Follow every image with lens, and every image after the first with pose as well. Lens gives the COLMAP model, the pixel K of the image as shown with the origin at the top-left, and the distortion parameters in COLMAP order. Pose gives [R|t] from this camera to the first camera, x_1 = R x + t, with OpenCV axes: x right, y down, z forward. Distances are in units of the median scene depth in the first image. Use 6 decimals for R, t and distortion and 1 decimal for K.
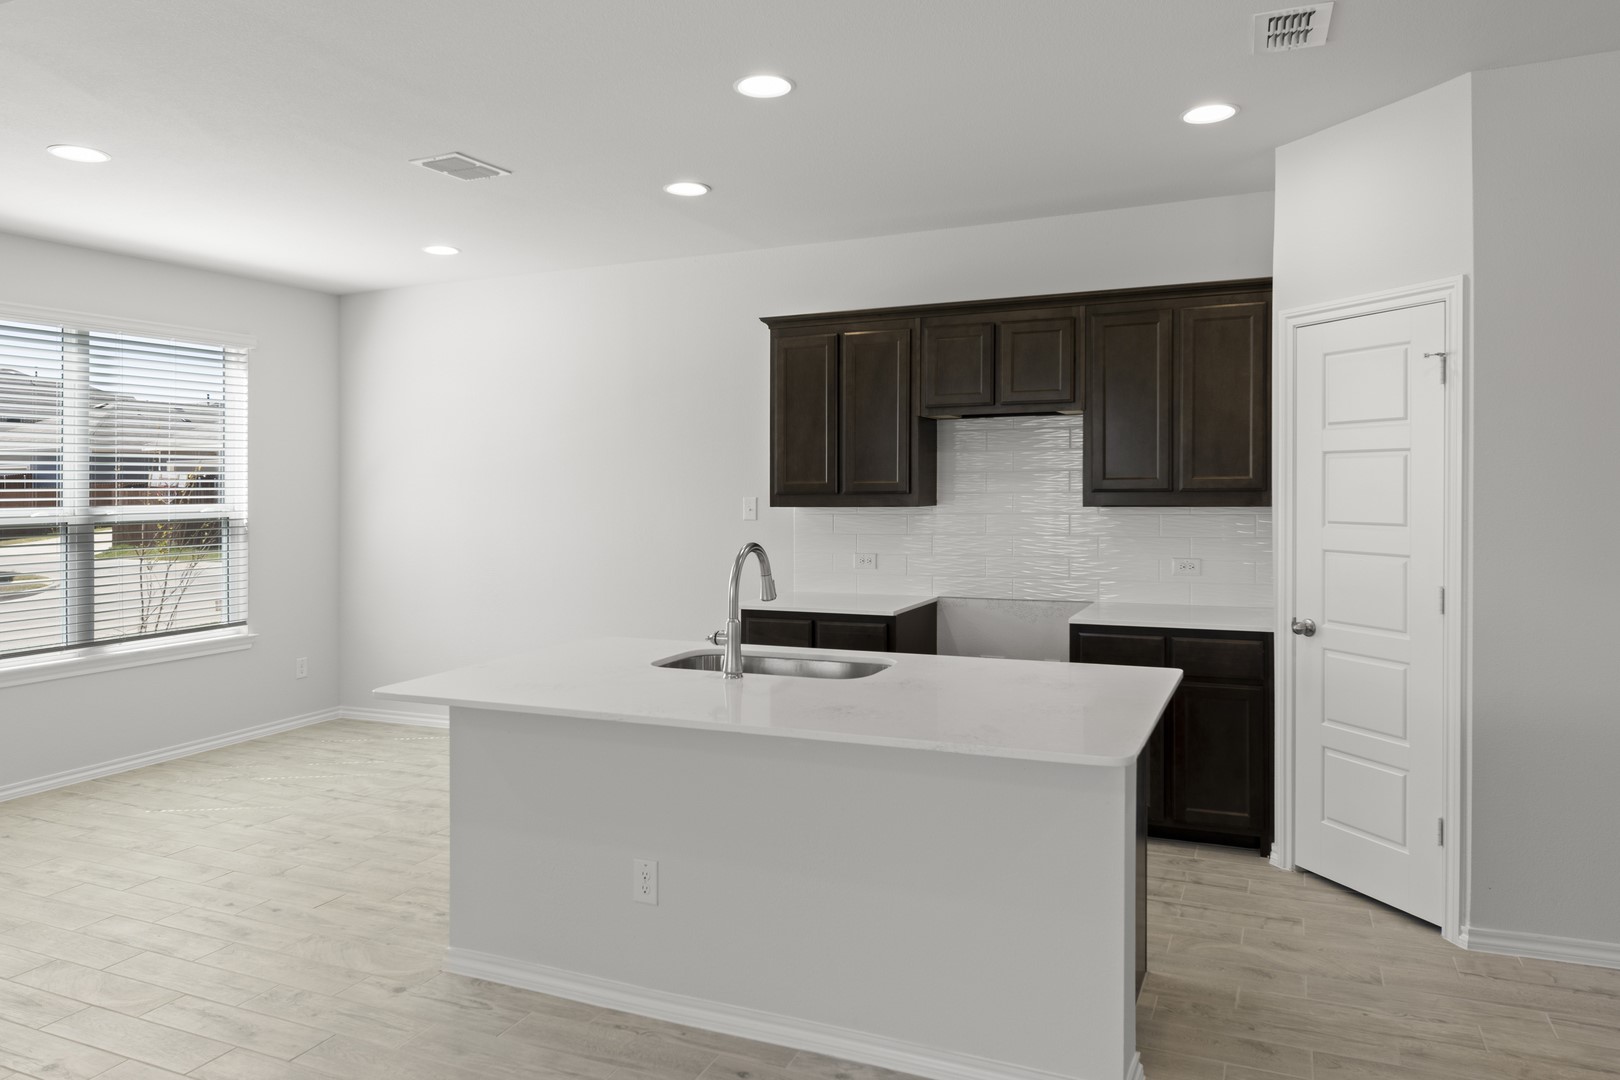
lens RADIAL K [[1057.9, 0, 816.8], [0, 1057.9, 474.2], [0, 0, 1]] dist [0.000410, -0.004606]
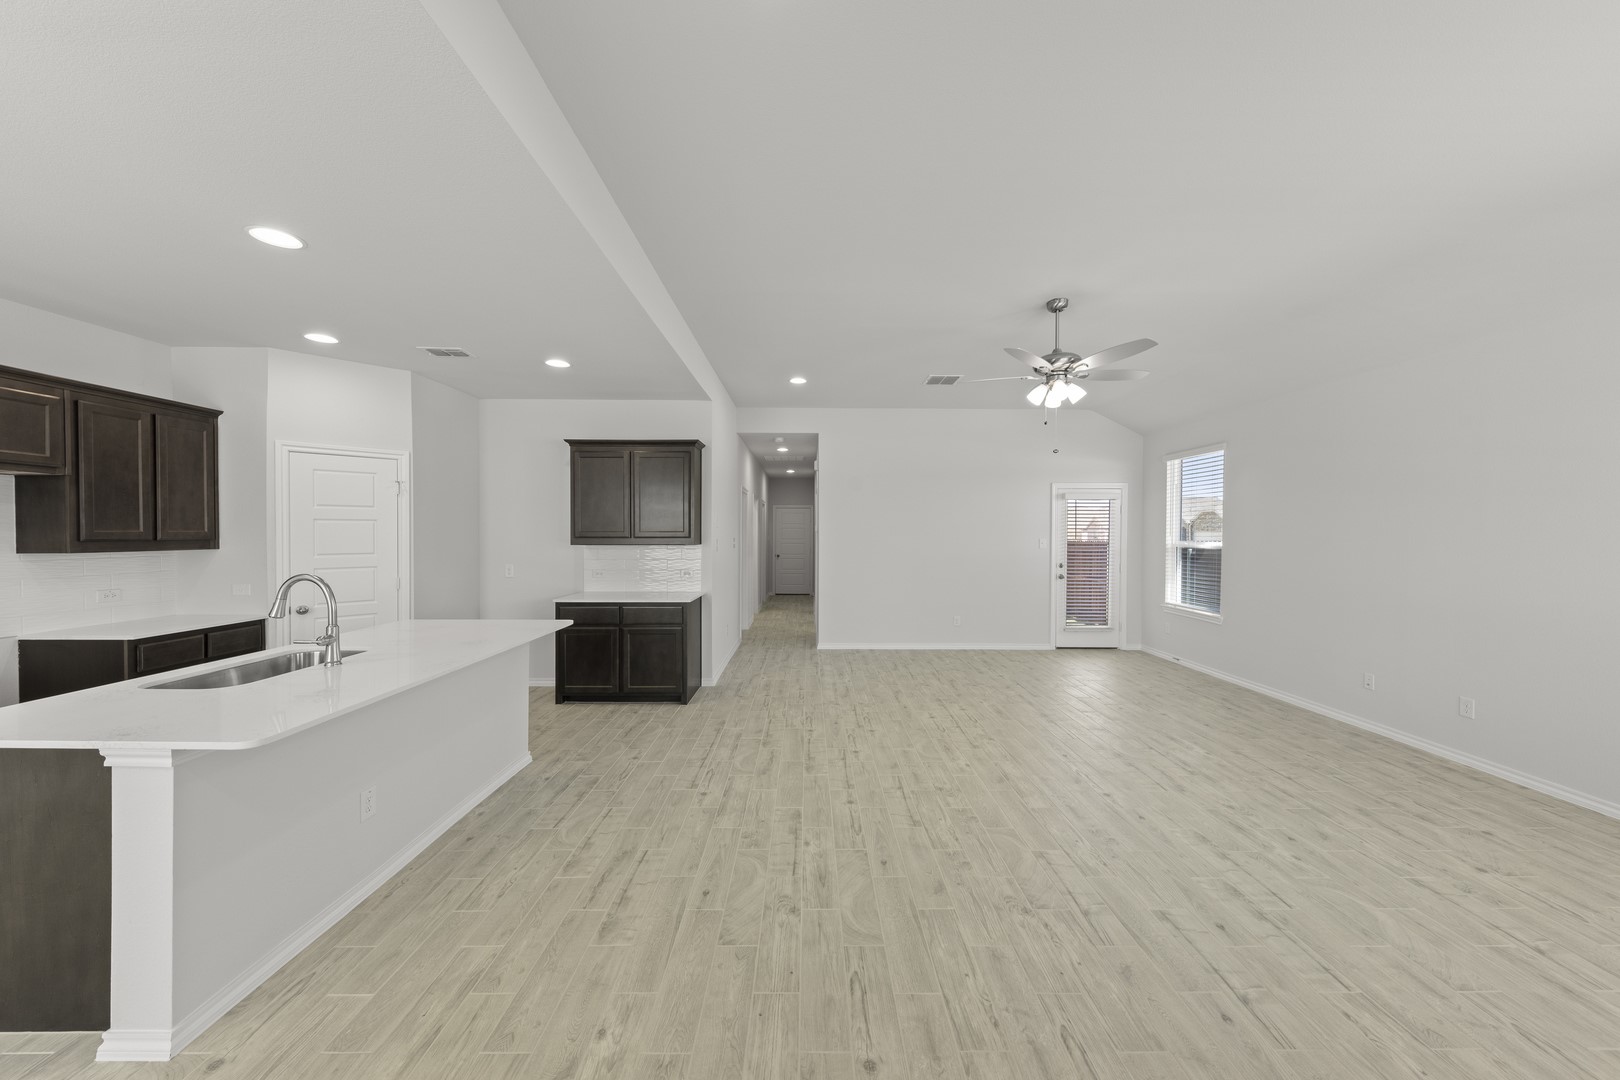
lens RADIAL K [[556.1, 0, 802.3], [0, 556.1, 541.9], [0, 0, 1]] dist [0.006730, -0.003663]
pose [[-0.396845, -0.005978, 0.917866, -0.719065], [-0.007630, 0.999966, 0.003214, 0.009829], [-0.917854, -0.005727, -0.396877, 0.490589]]
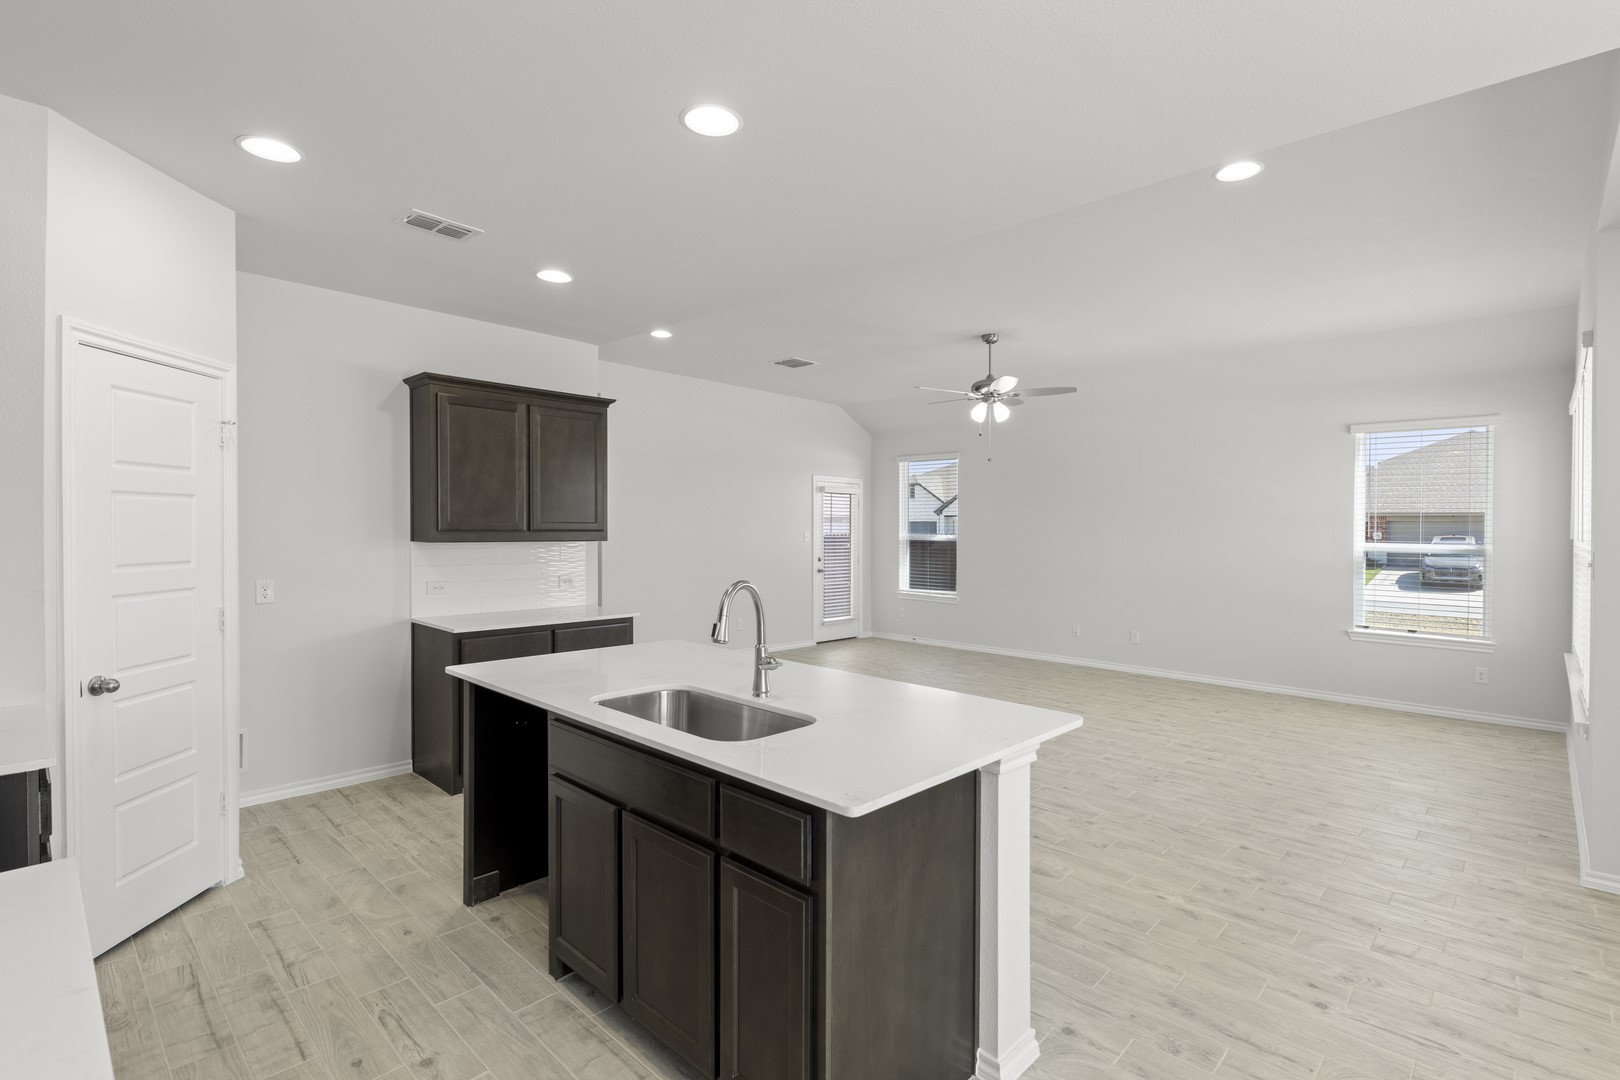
lens RADIAL K [[774.3, 0, 800.7], [0, 774.3, 527.2], [0, 0, 1]] dist [0.012002, -0.006627]
pose [[-0.937072, 0.000850, 0.349134, -0.282543], [-0.003721, 0.999916, -0.012423, 0.014270], [-0.349115, -0.012940, -0.936991, 1.216985]]
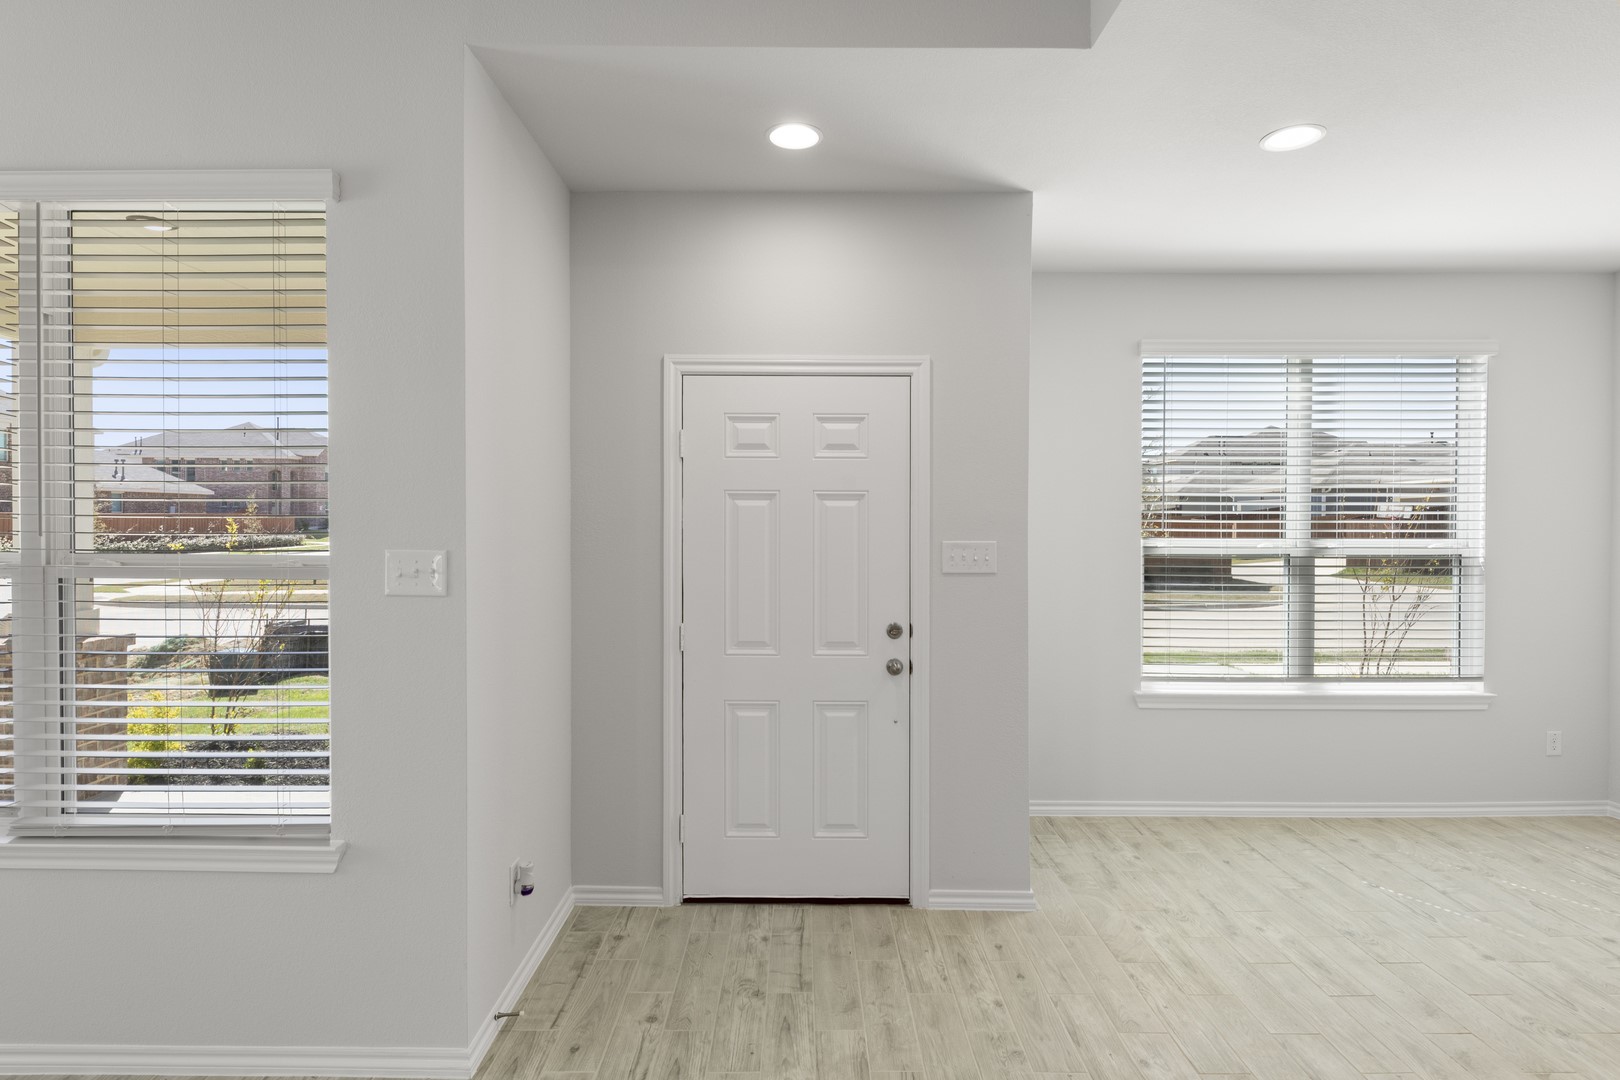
lens RADIAL K [[890.1, 0, 796.0], [0, 890.1, 515.3], [0, 0, 1]] dist [-0.035124, 0.015654]
pose [[0.411274, 0.022598, -0.911231, -0.164620], [-0.003530, 0.999725, 0.023200, -0.013328], [0.911505, -0.006324, 0.411241, 0.263911]]
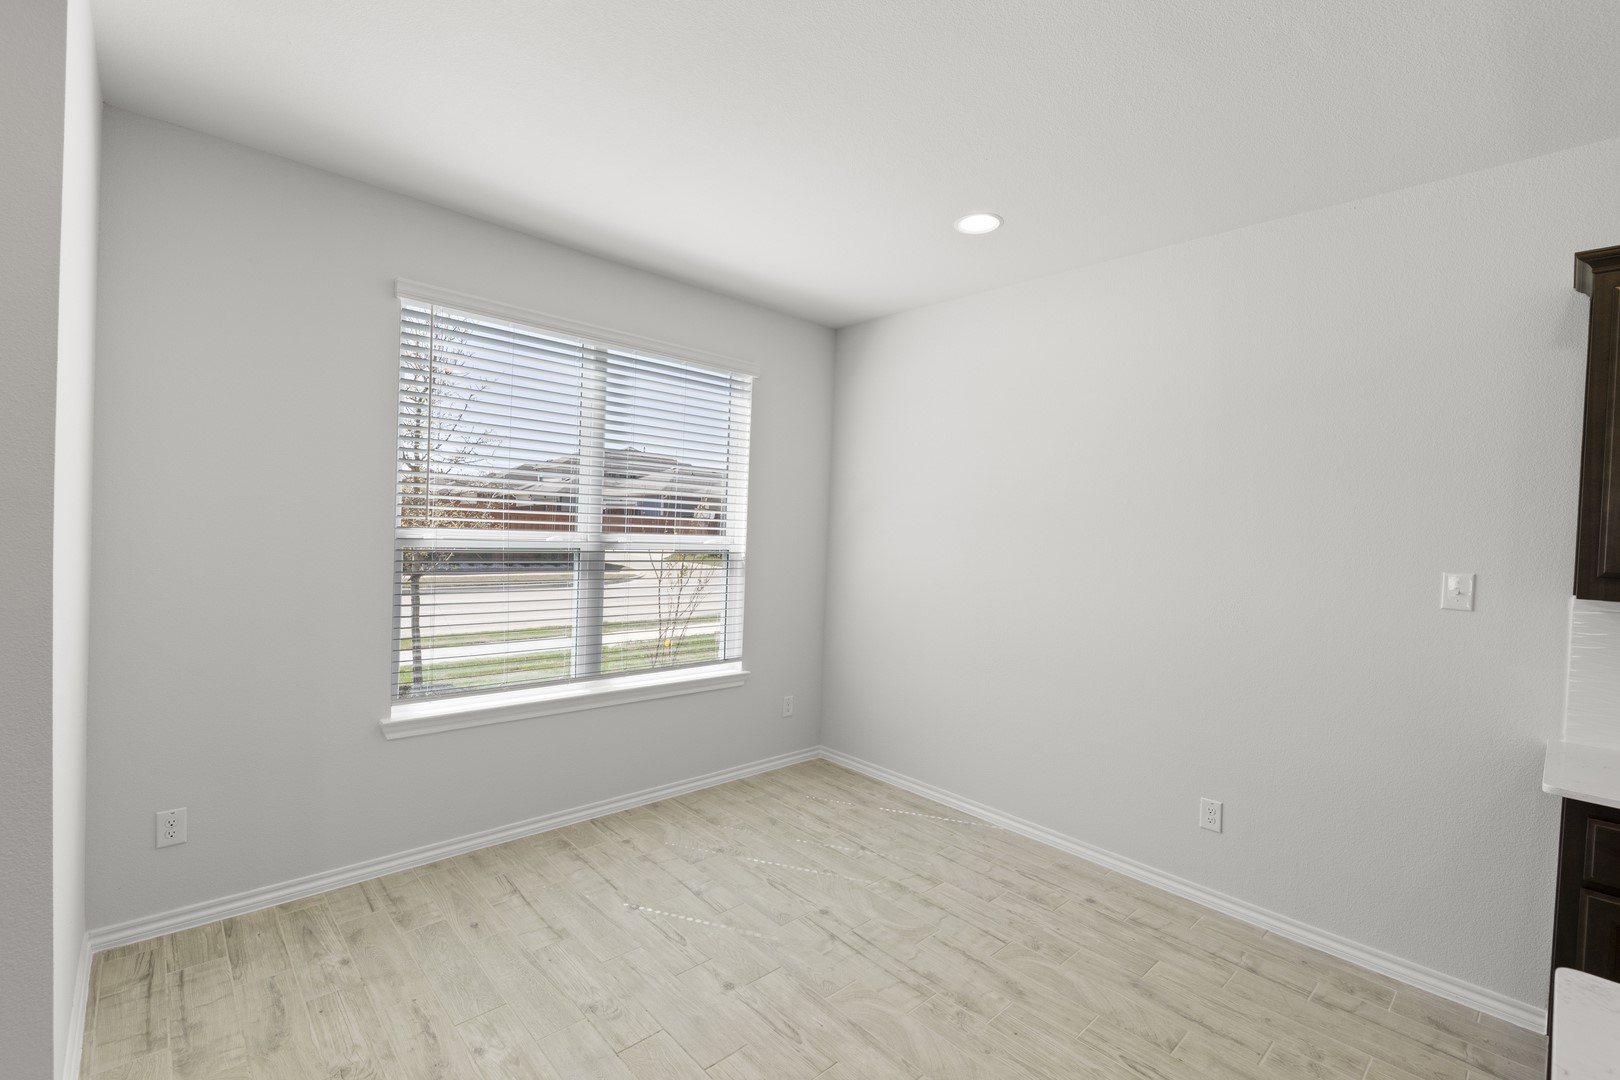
lens RADIAL K [[712.9, 0, 806.7], [0, 712.9, 534.5], [0, 0, 1]] dist [0.002148, -0.003247]
pose [[0.916233, 0.052813, -0.397150, -0.317856], [-0.044360, 0.998552, 0.030446, 0.004715], [0.398183, -0.010278, 0.917248, 0.590062]]
